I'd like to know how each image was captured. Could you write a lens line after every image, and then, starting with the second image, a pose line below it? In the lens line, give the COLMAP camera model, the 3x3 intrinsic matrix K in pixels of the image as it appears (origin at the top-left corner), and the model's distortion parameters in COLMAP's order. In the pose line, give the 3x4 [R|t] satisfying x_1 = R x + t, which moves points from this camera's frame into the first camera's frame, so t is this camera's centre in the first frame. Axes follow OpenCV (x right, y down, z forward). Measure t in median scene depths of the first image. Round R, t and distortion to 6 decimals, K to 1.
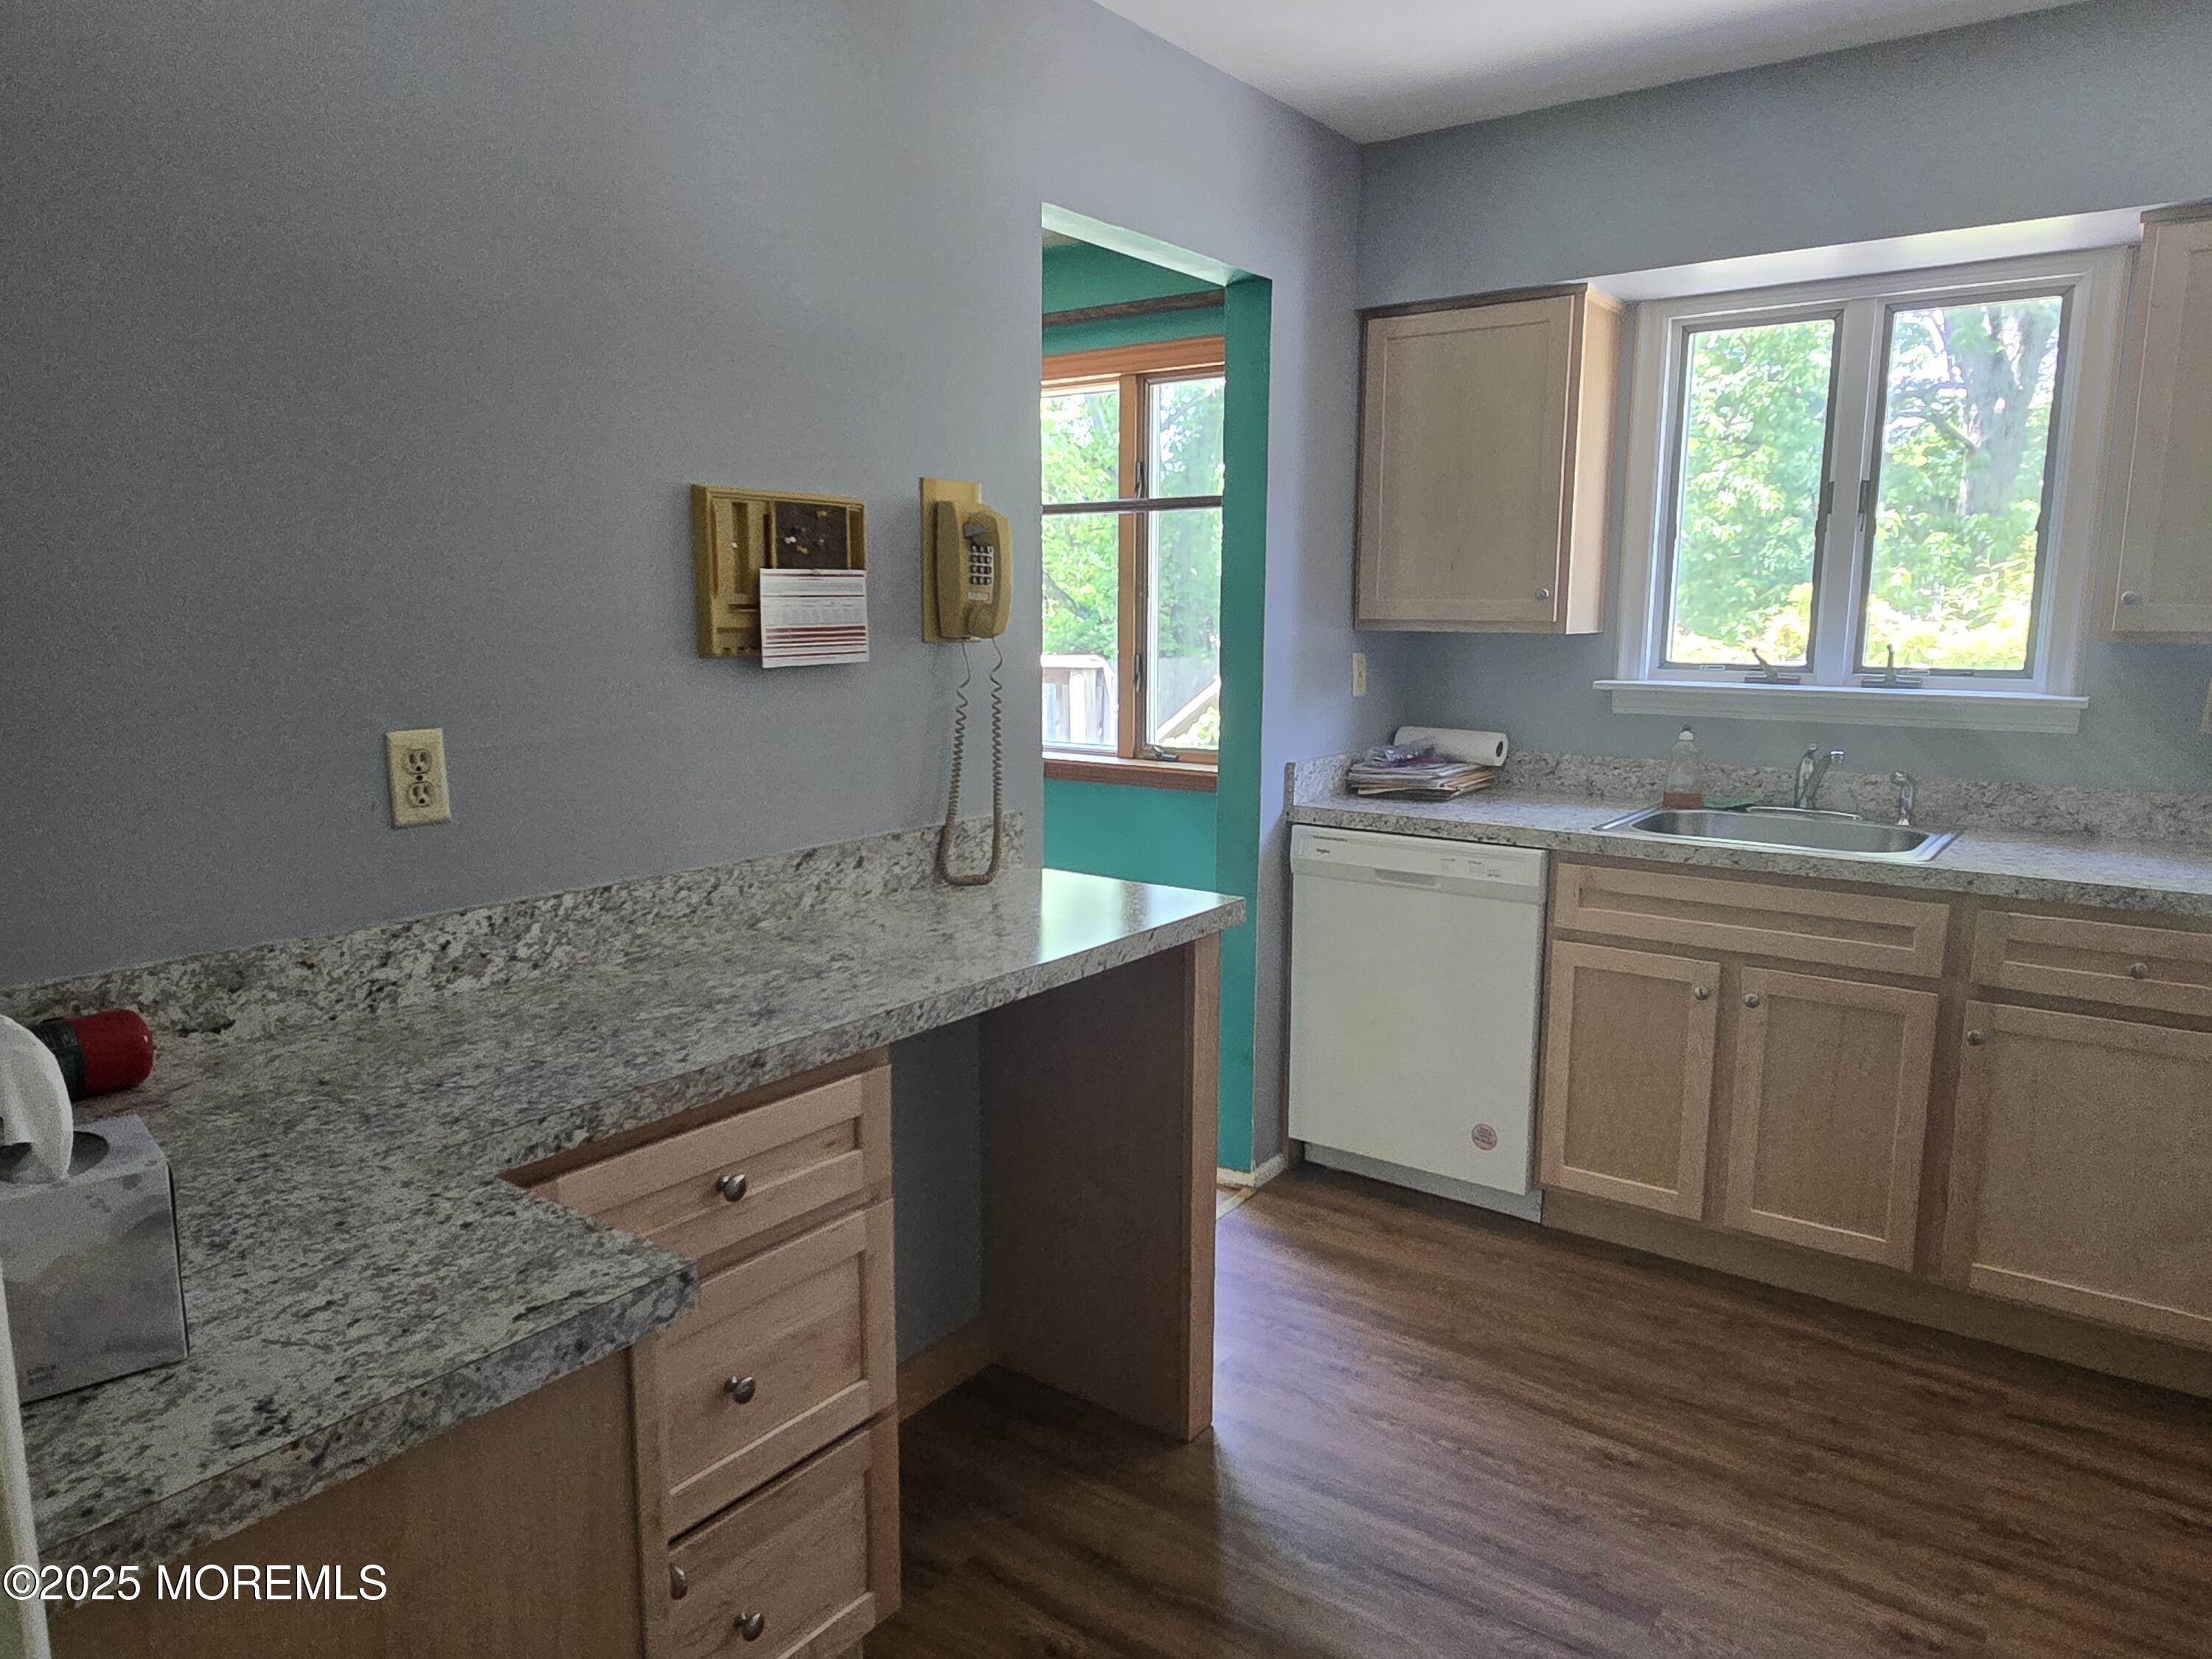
lens RADIAL K [[1447.3, 0, 1094.8], [0, 1447.3, 830.9], [0, 0, 1]] dist [0.004210, -0.004159]
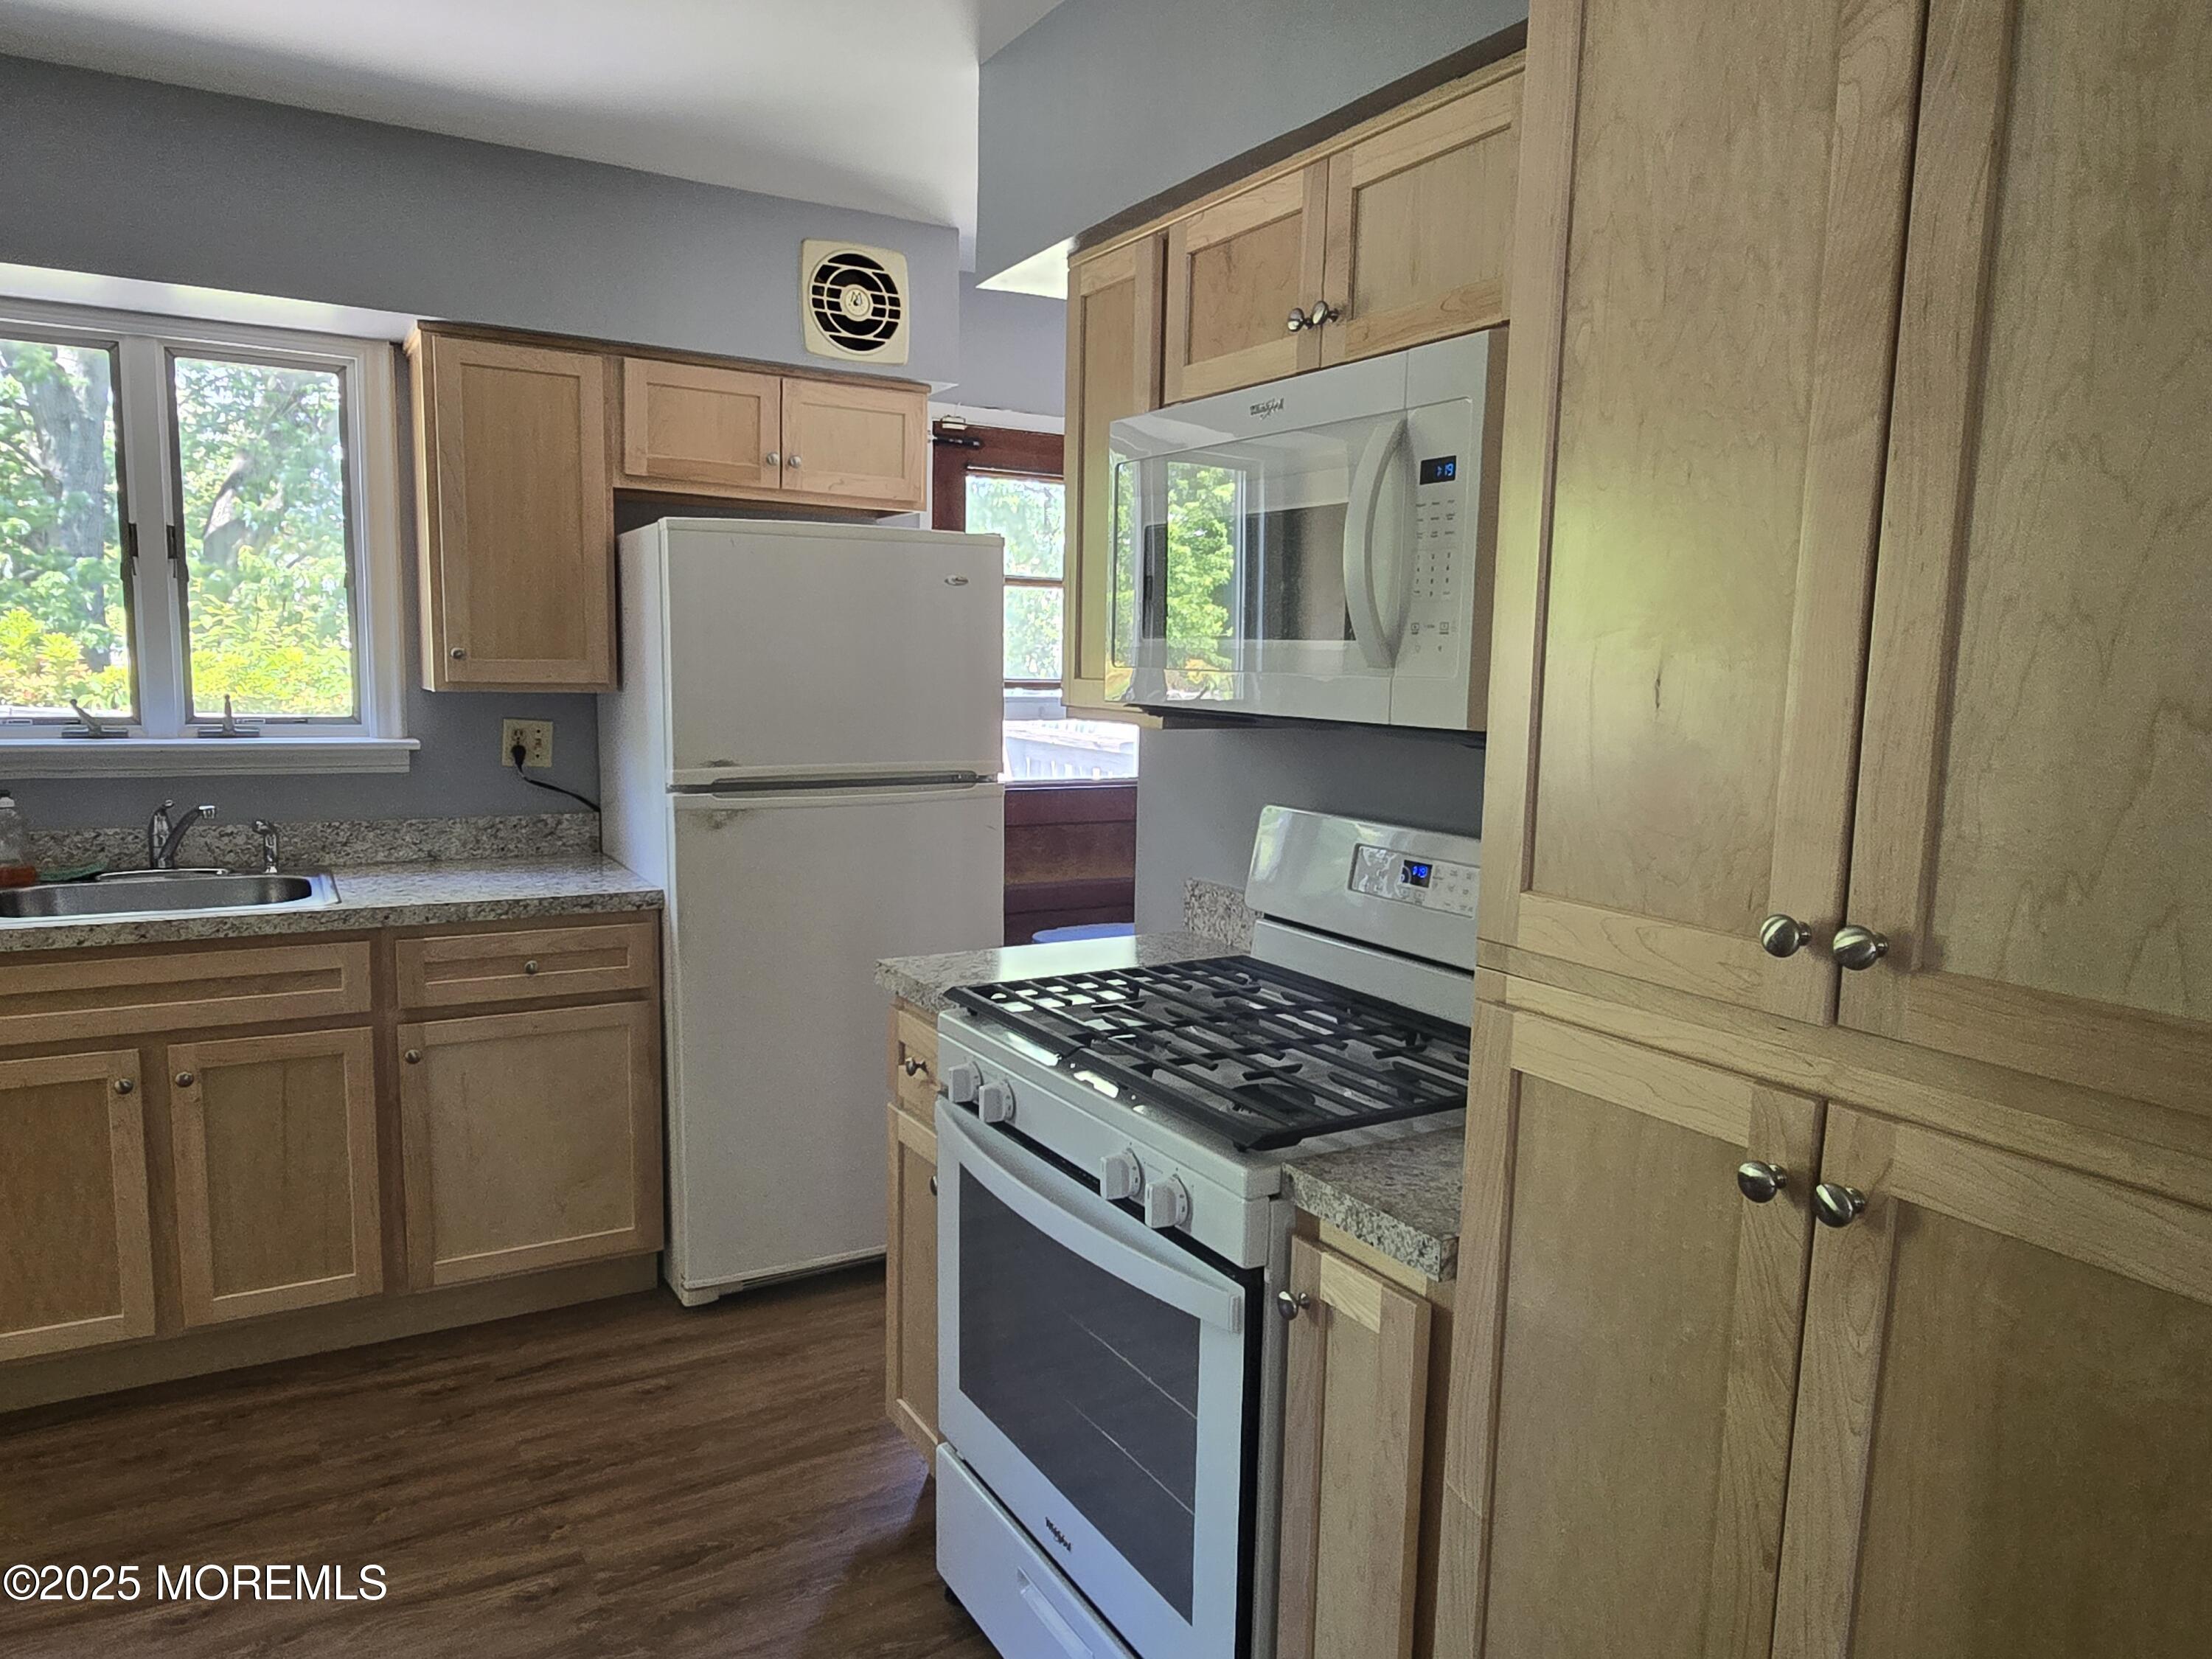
lens RADIAL K [[1447.3, 0, 1094.8], [0, 1447.3, 830.9], [0, 0, 1]] dist [0.004210, -0.004159]
pose [[0.396468, -0.102164, 0.912346, -0.144946], [0.121592, 0.990877, 0.058120, -0.023816], [-0.909961, 0.087891, 0.405273, 0.072075]]
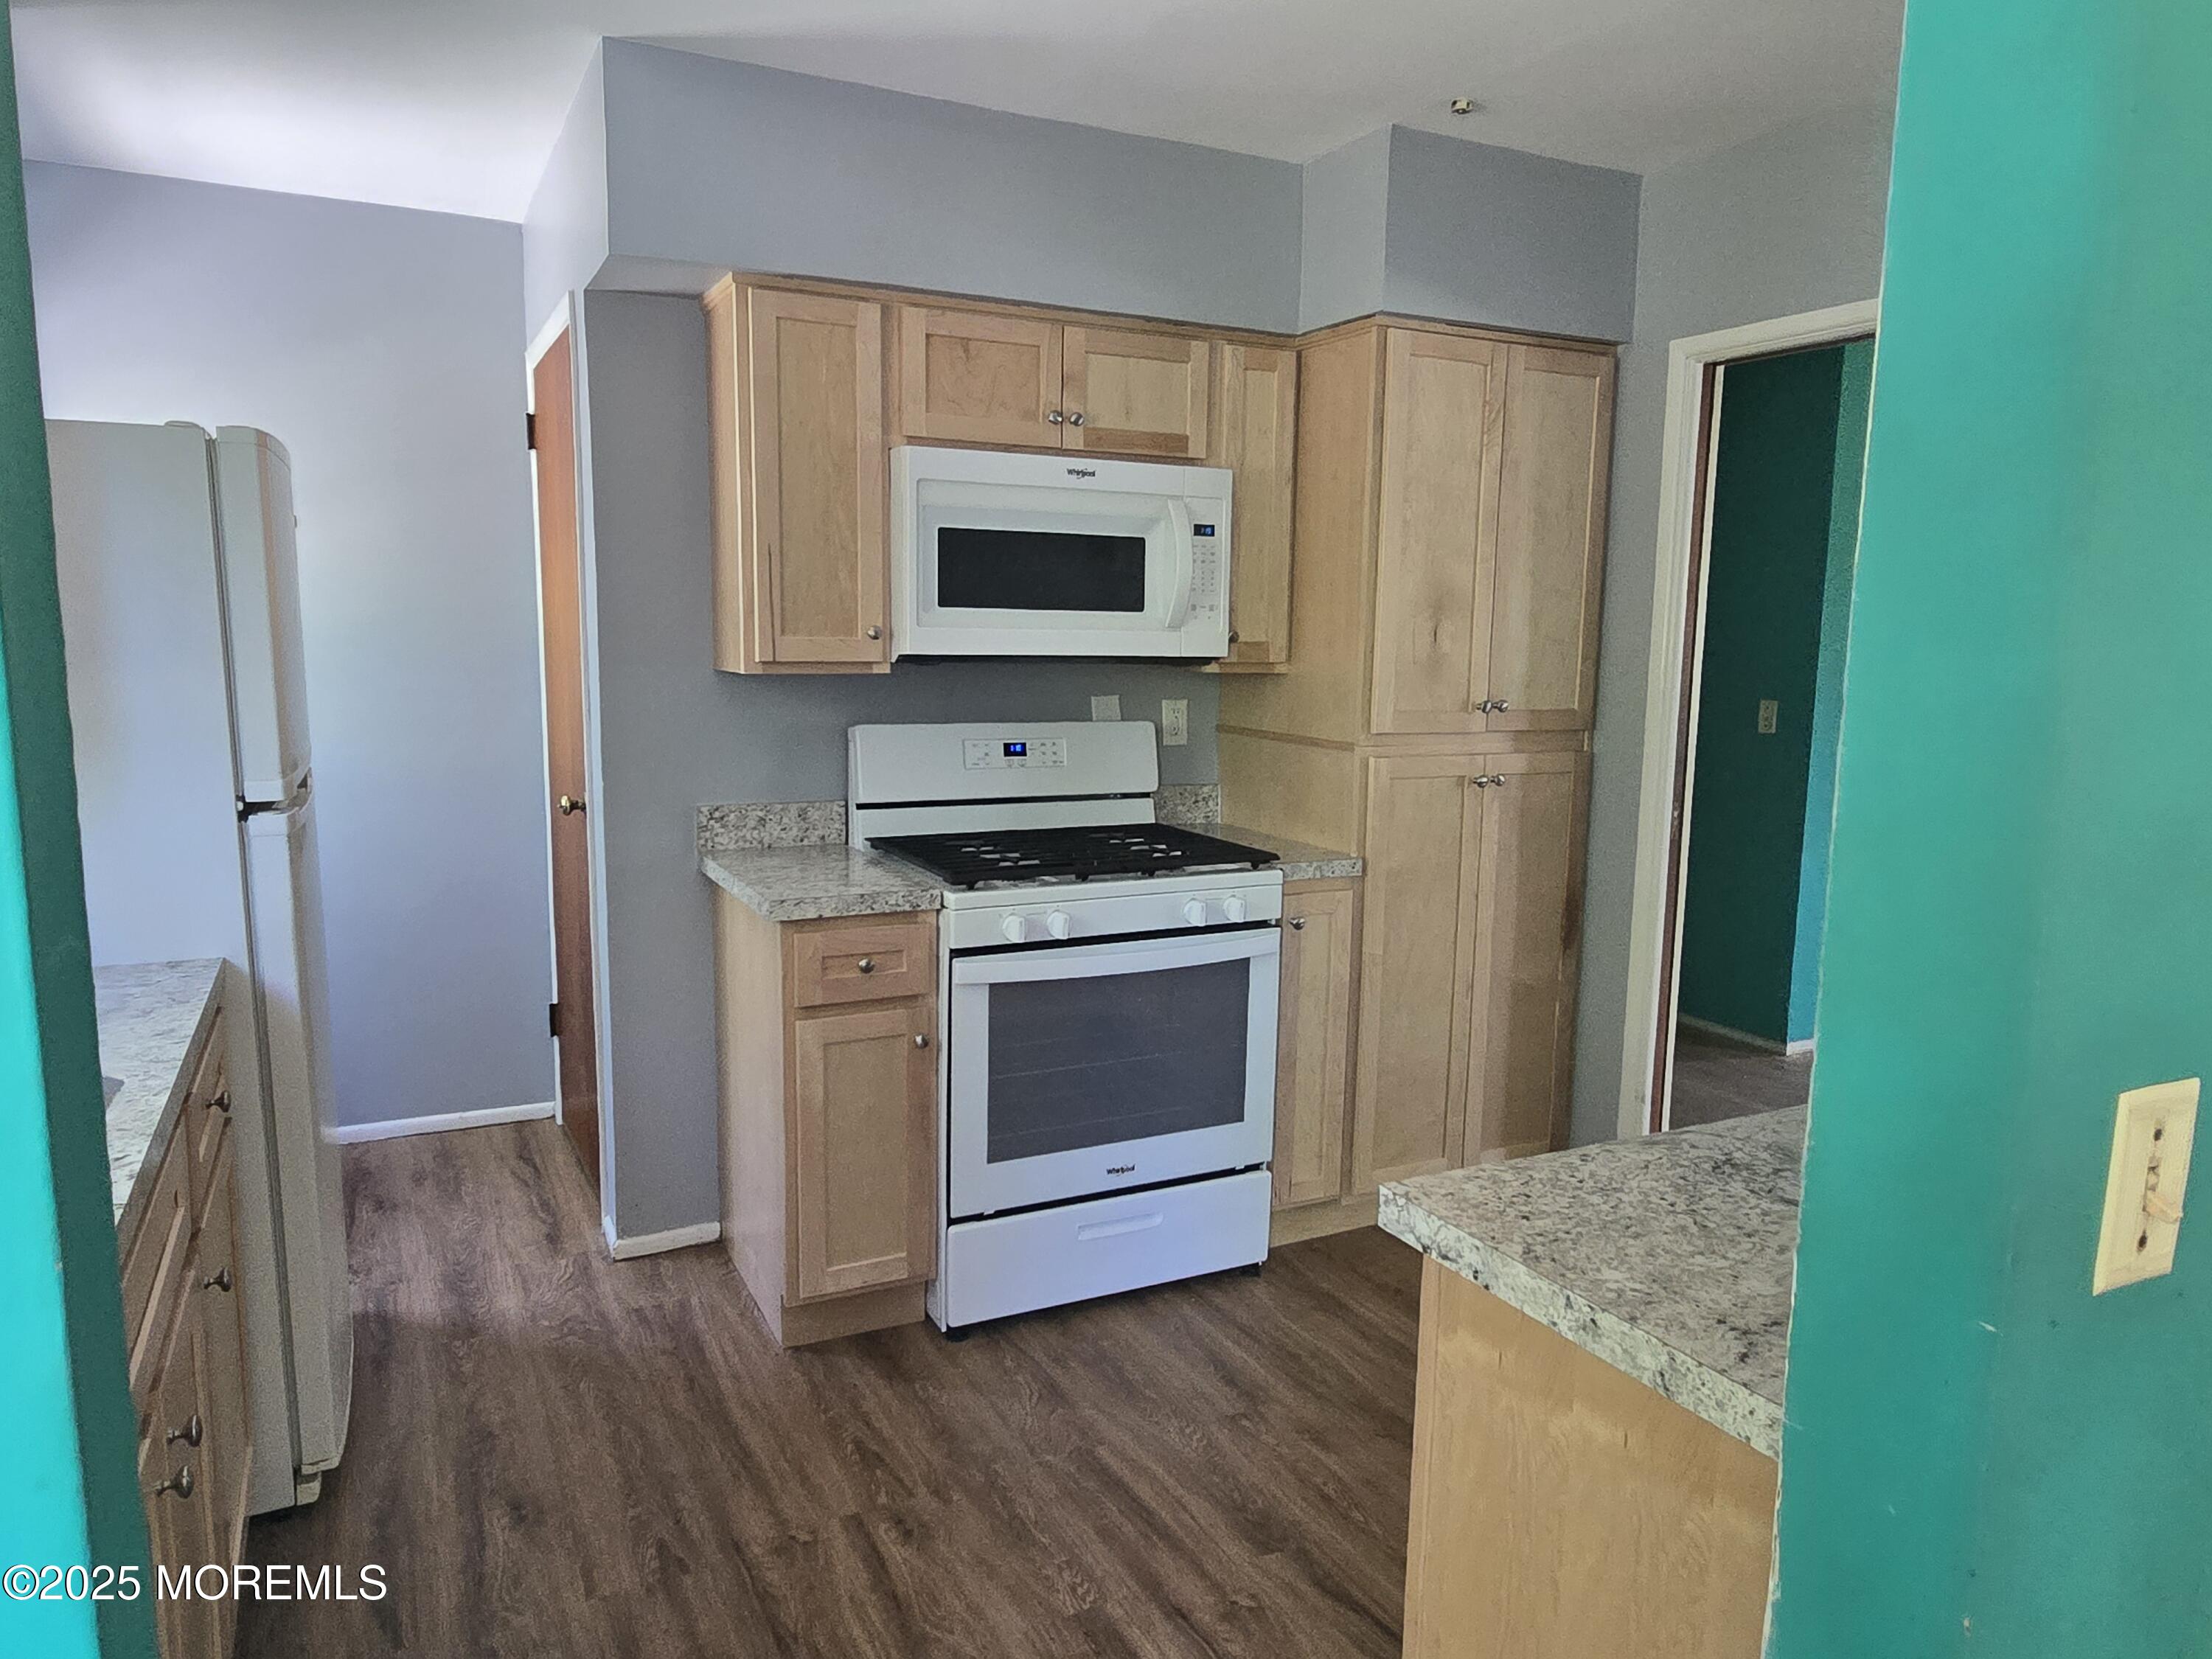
lens RADIAL K [[1445.4, 0, 1106.0], [0, 1445.4, 829.5], [0, 0, 1]] dist [-0.000950, -0.000699]
pose [[-0.889605, -0.081075, 0.449477, -0.037094], [0.054315, 0.958356, 0.280365, -0.200592], [-0.453490, 0.273827, -0.848154, 1.169511]]
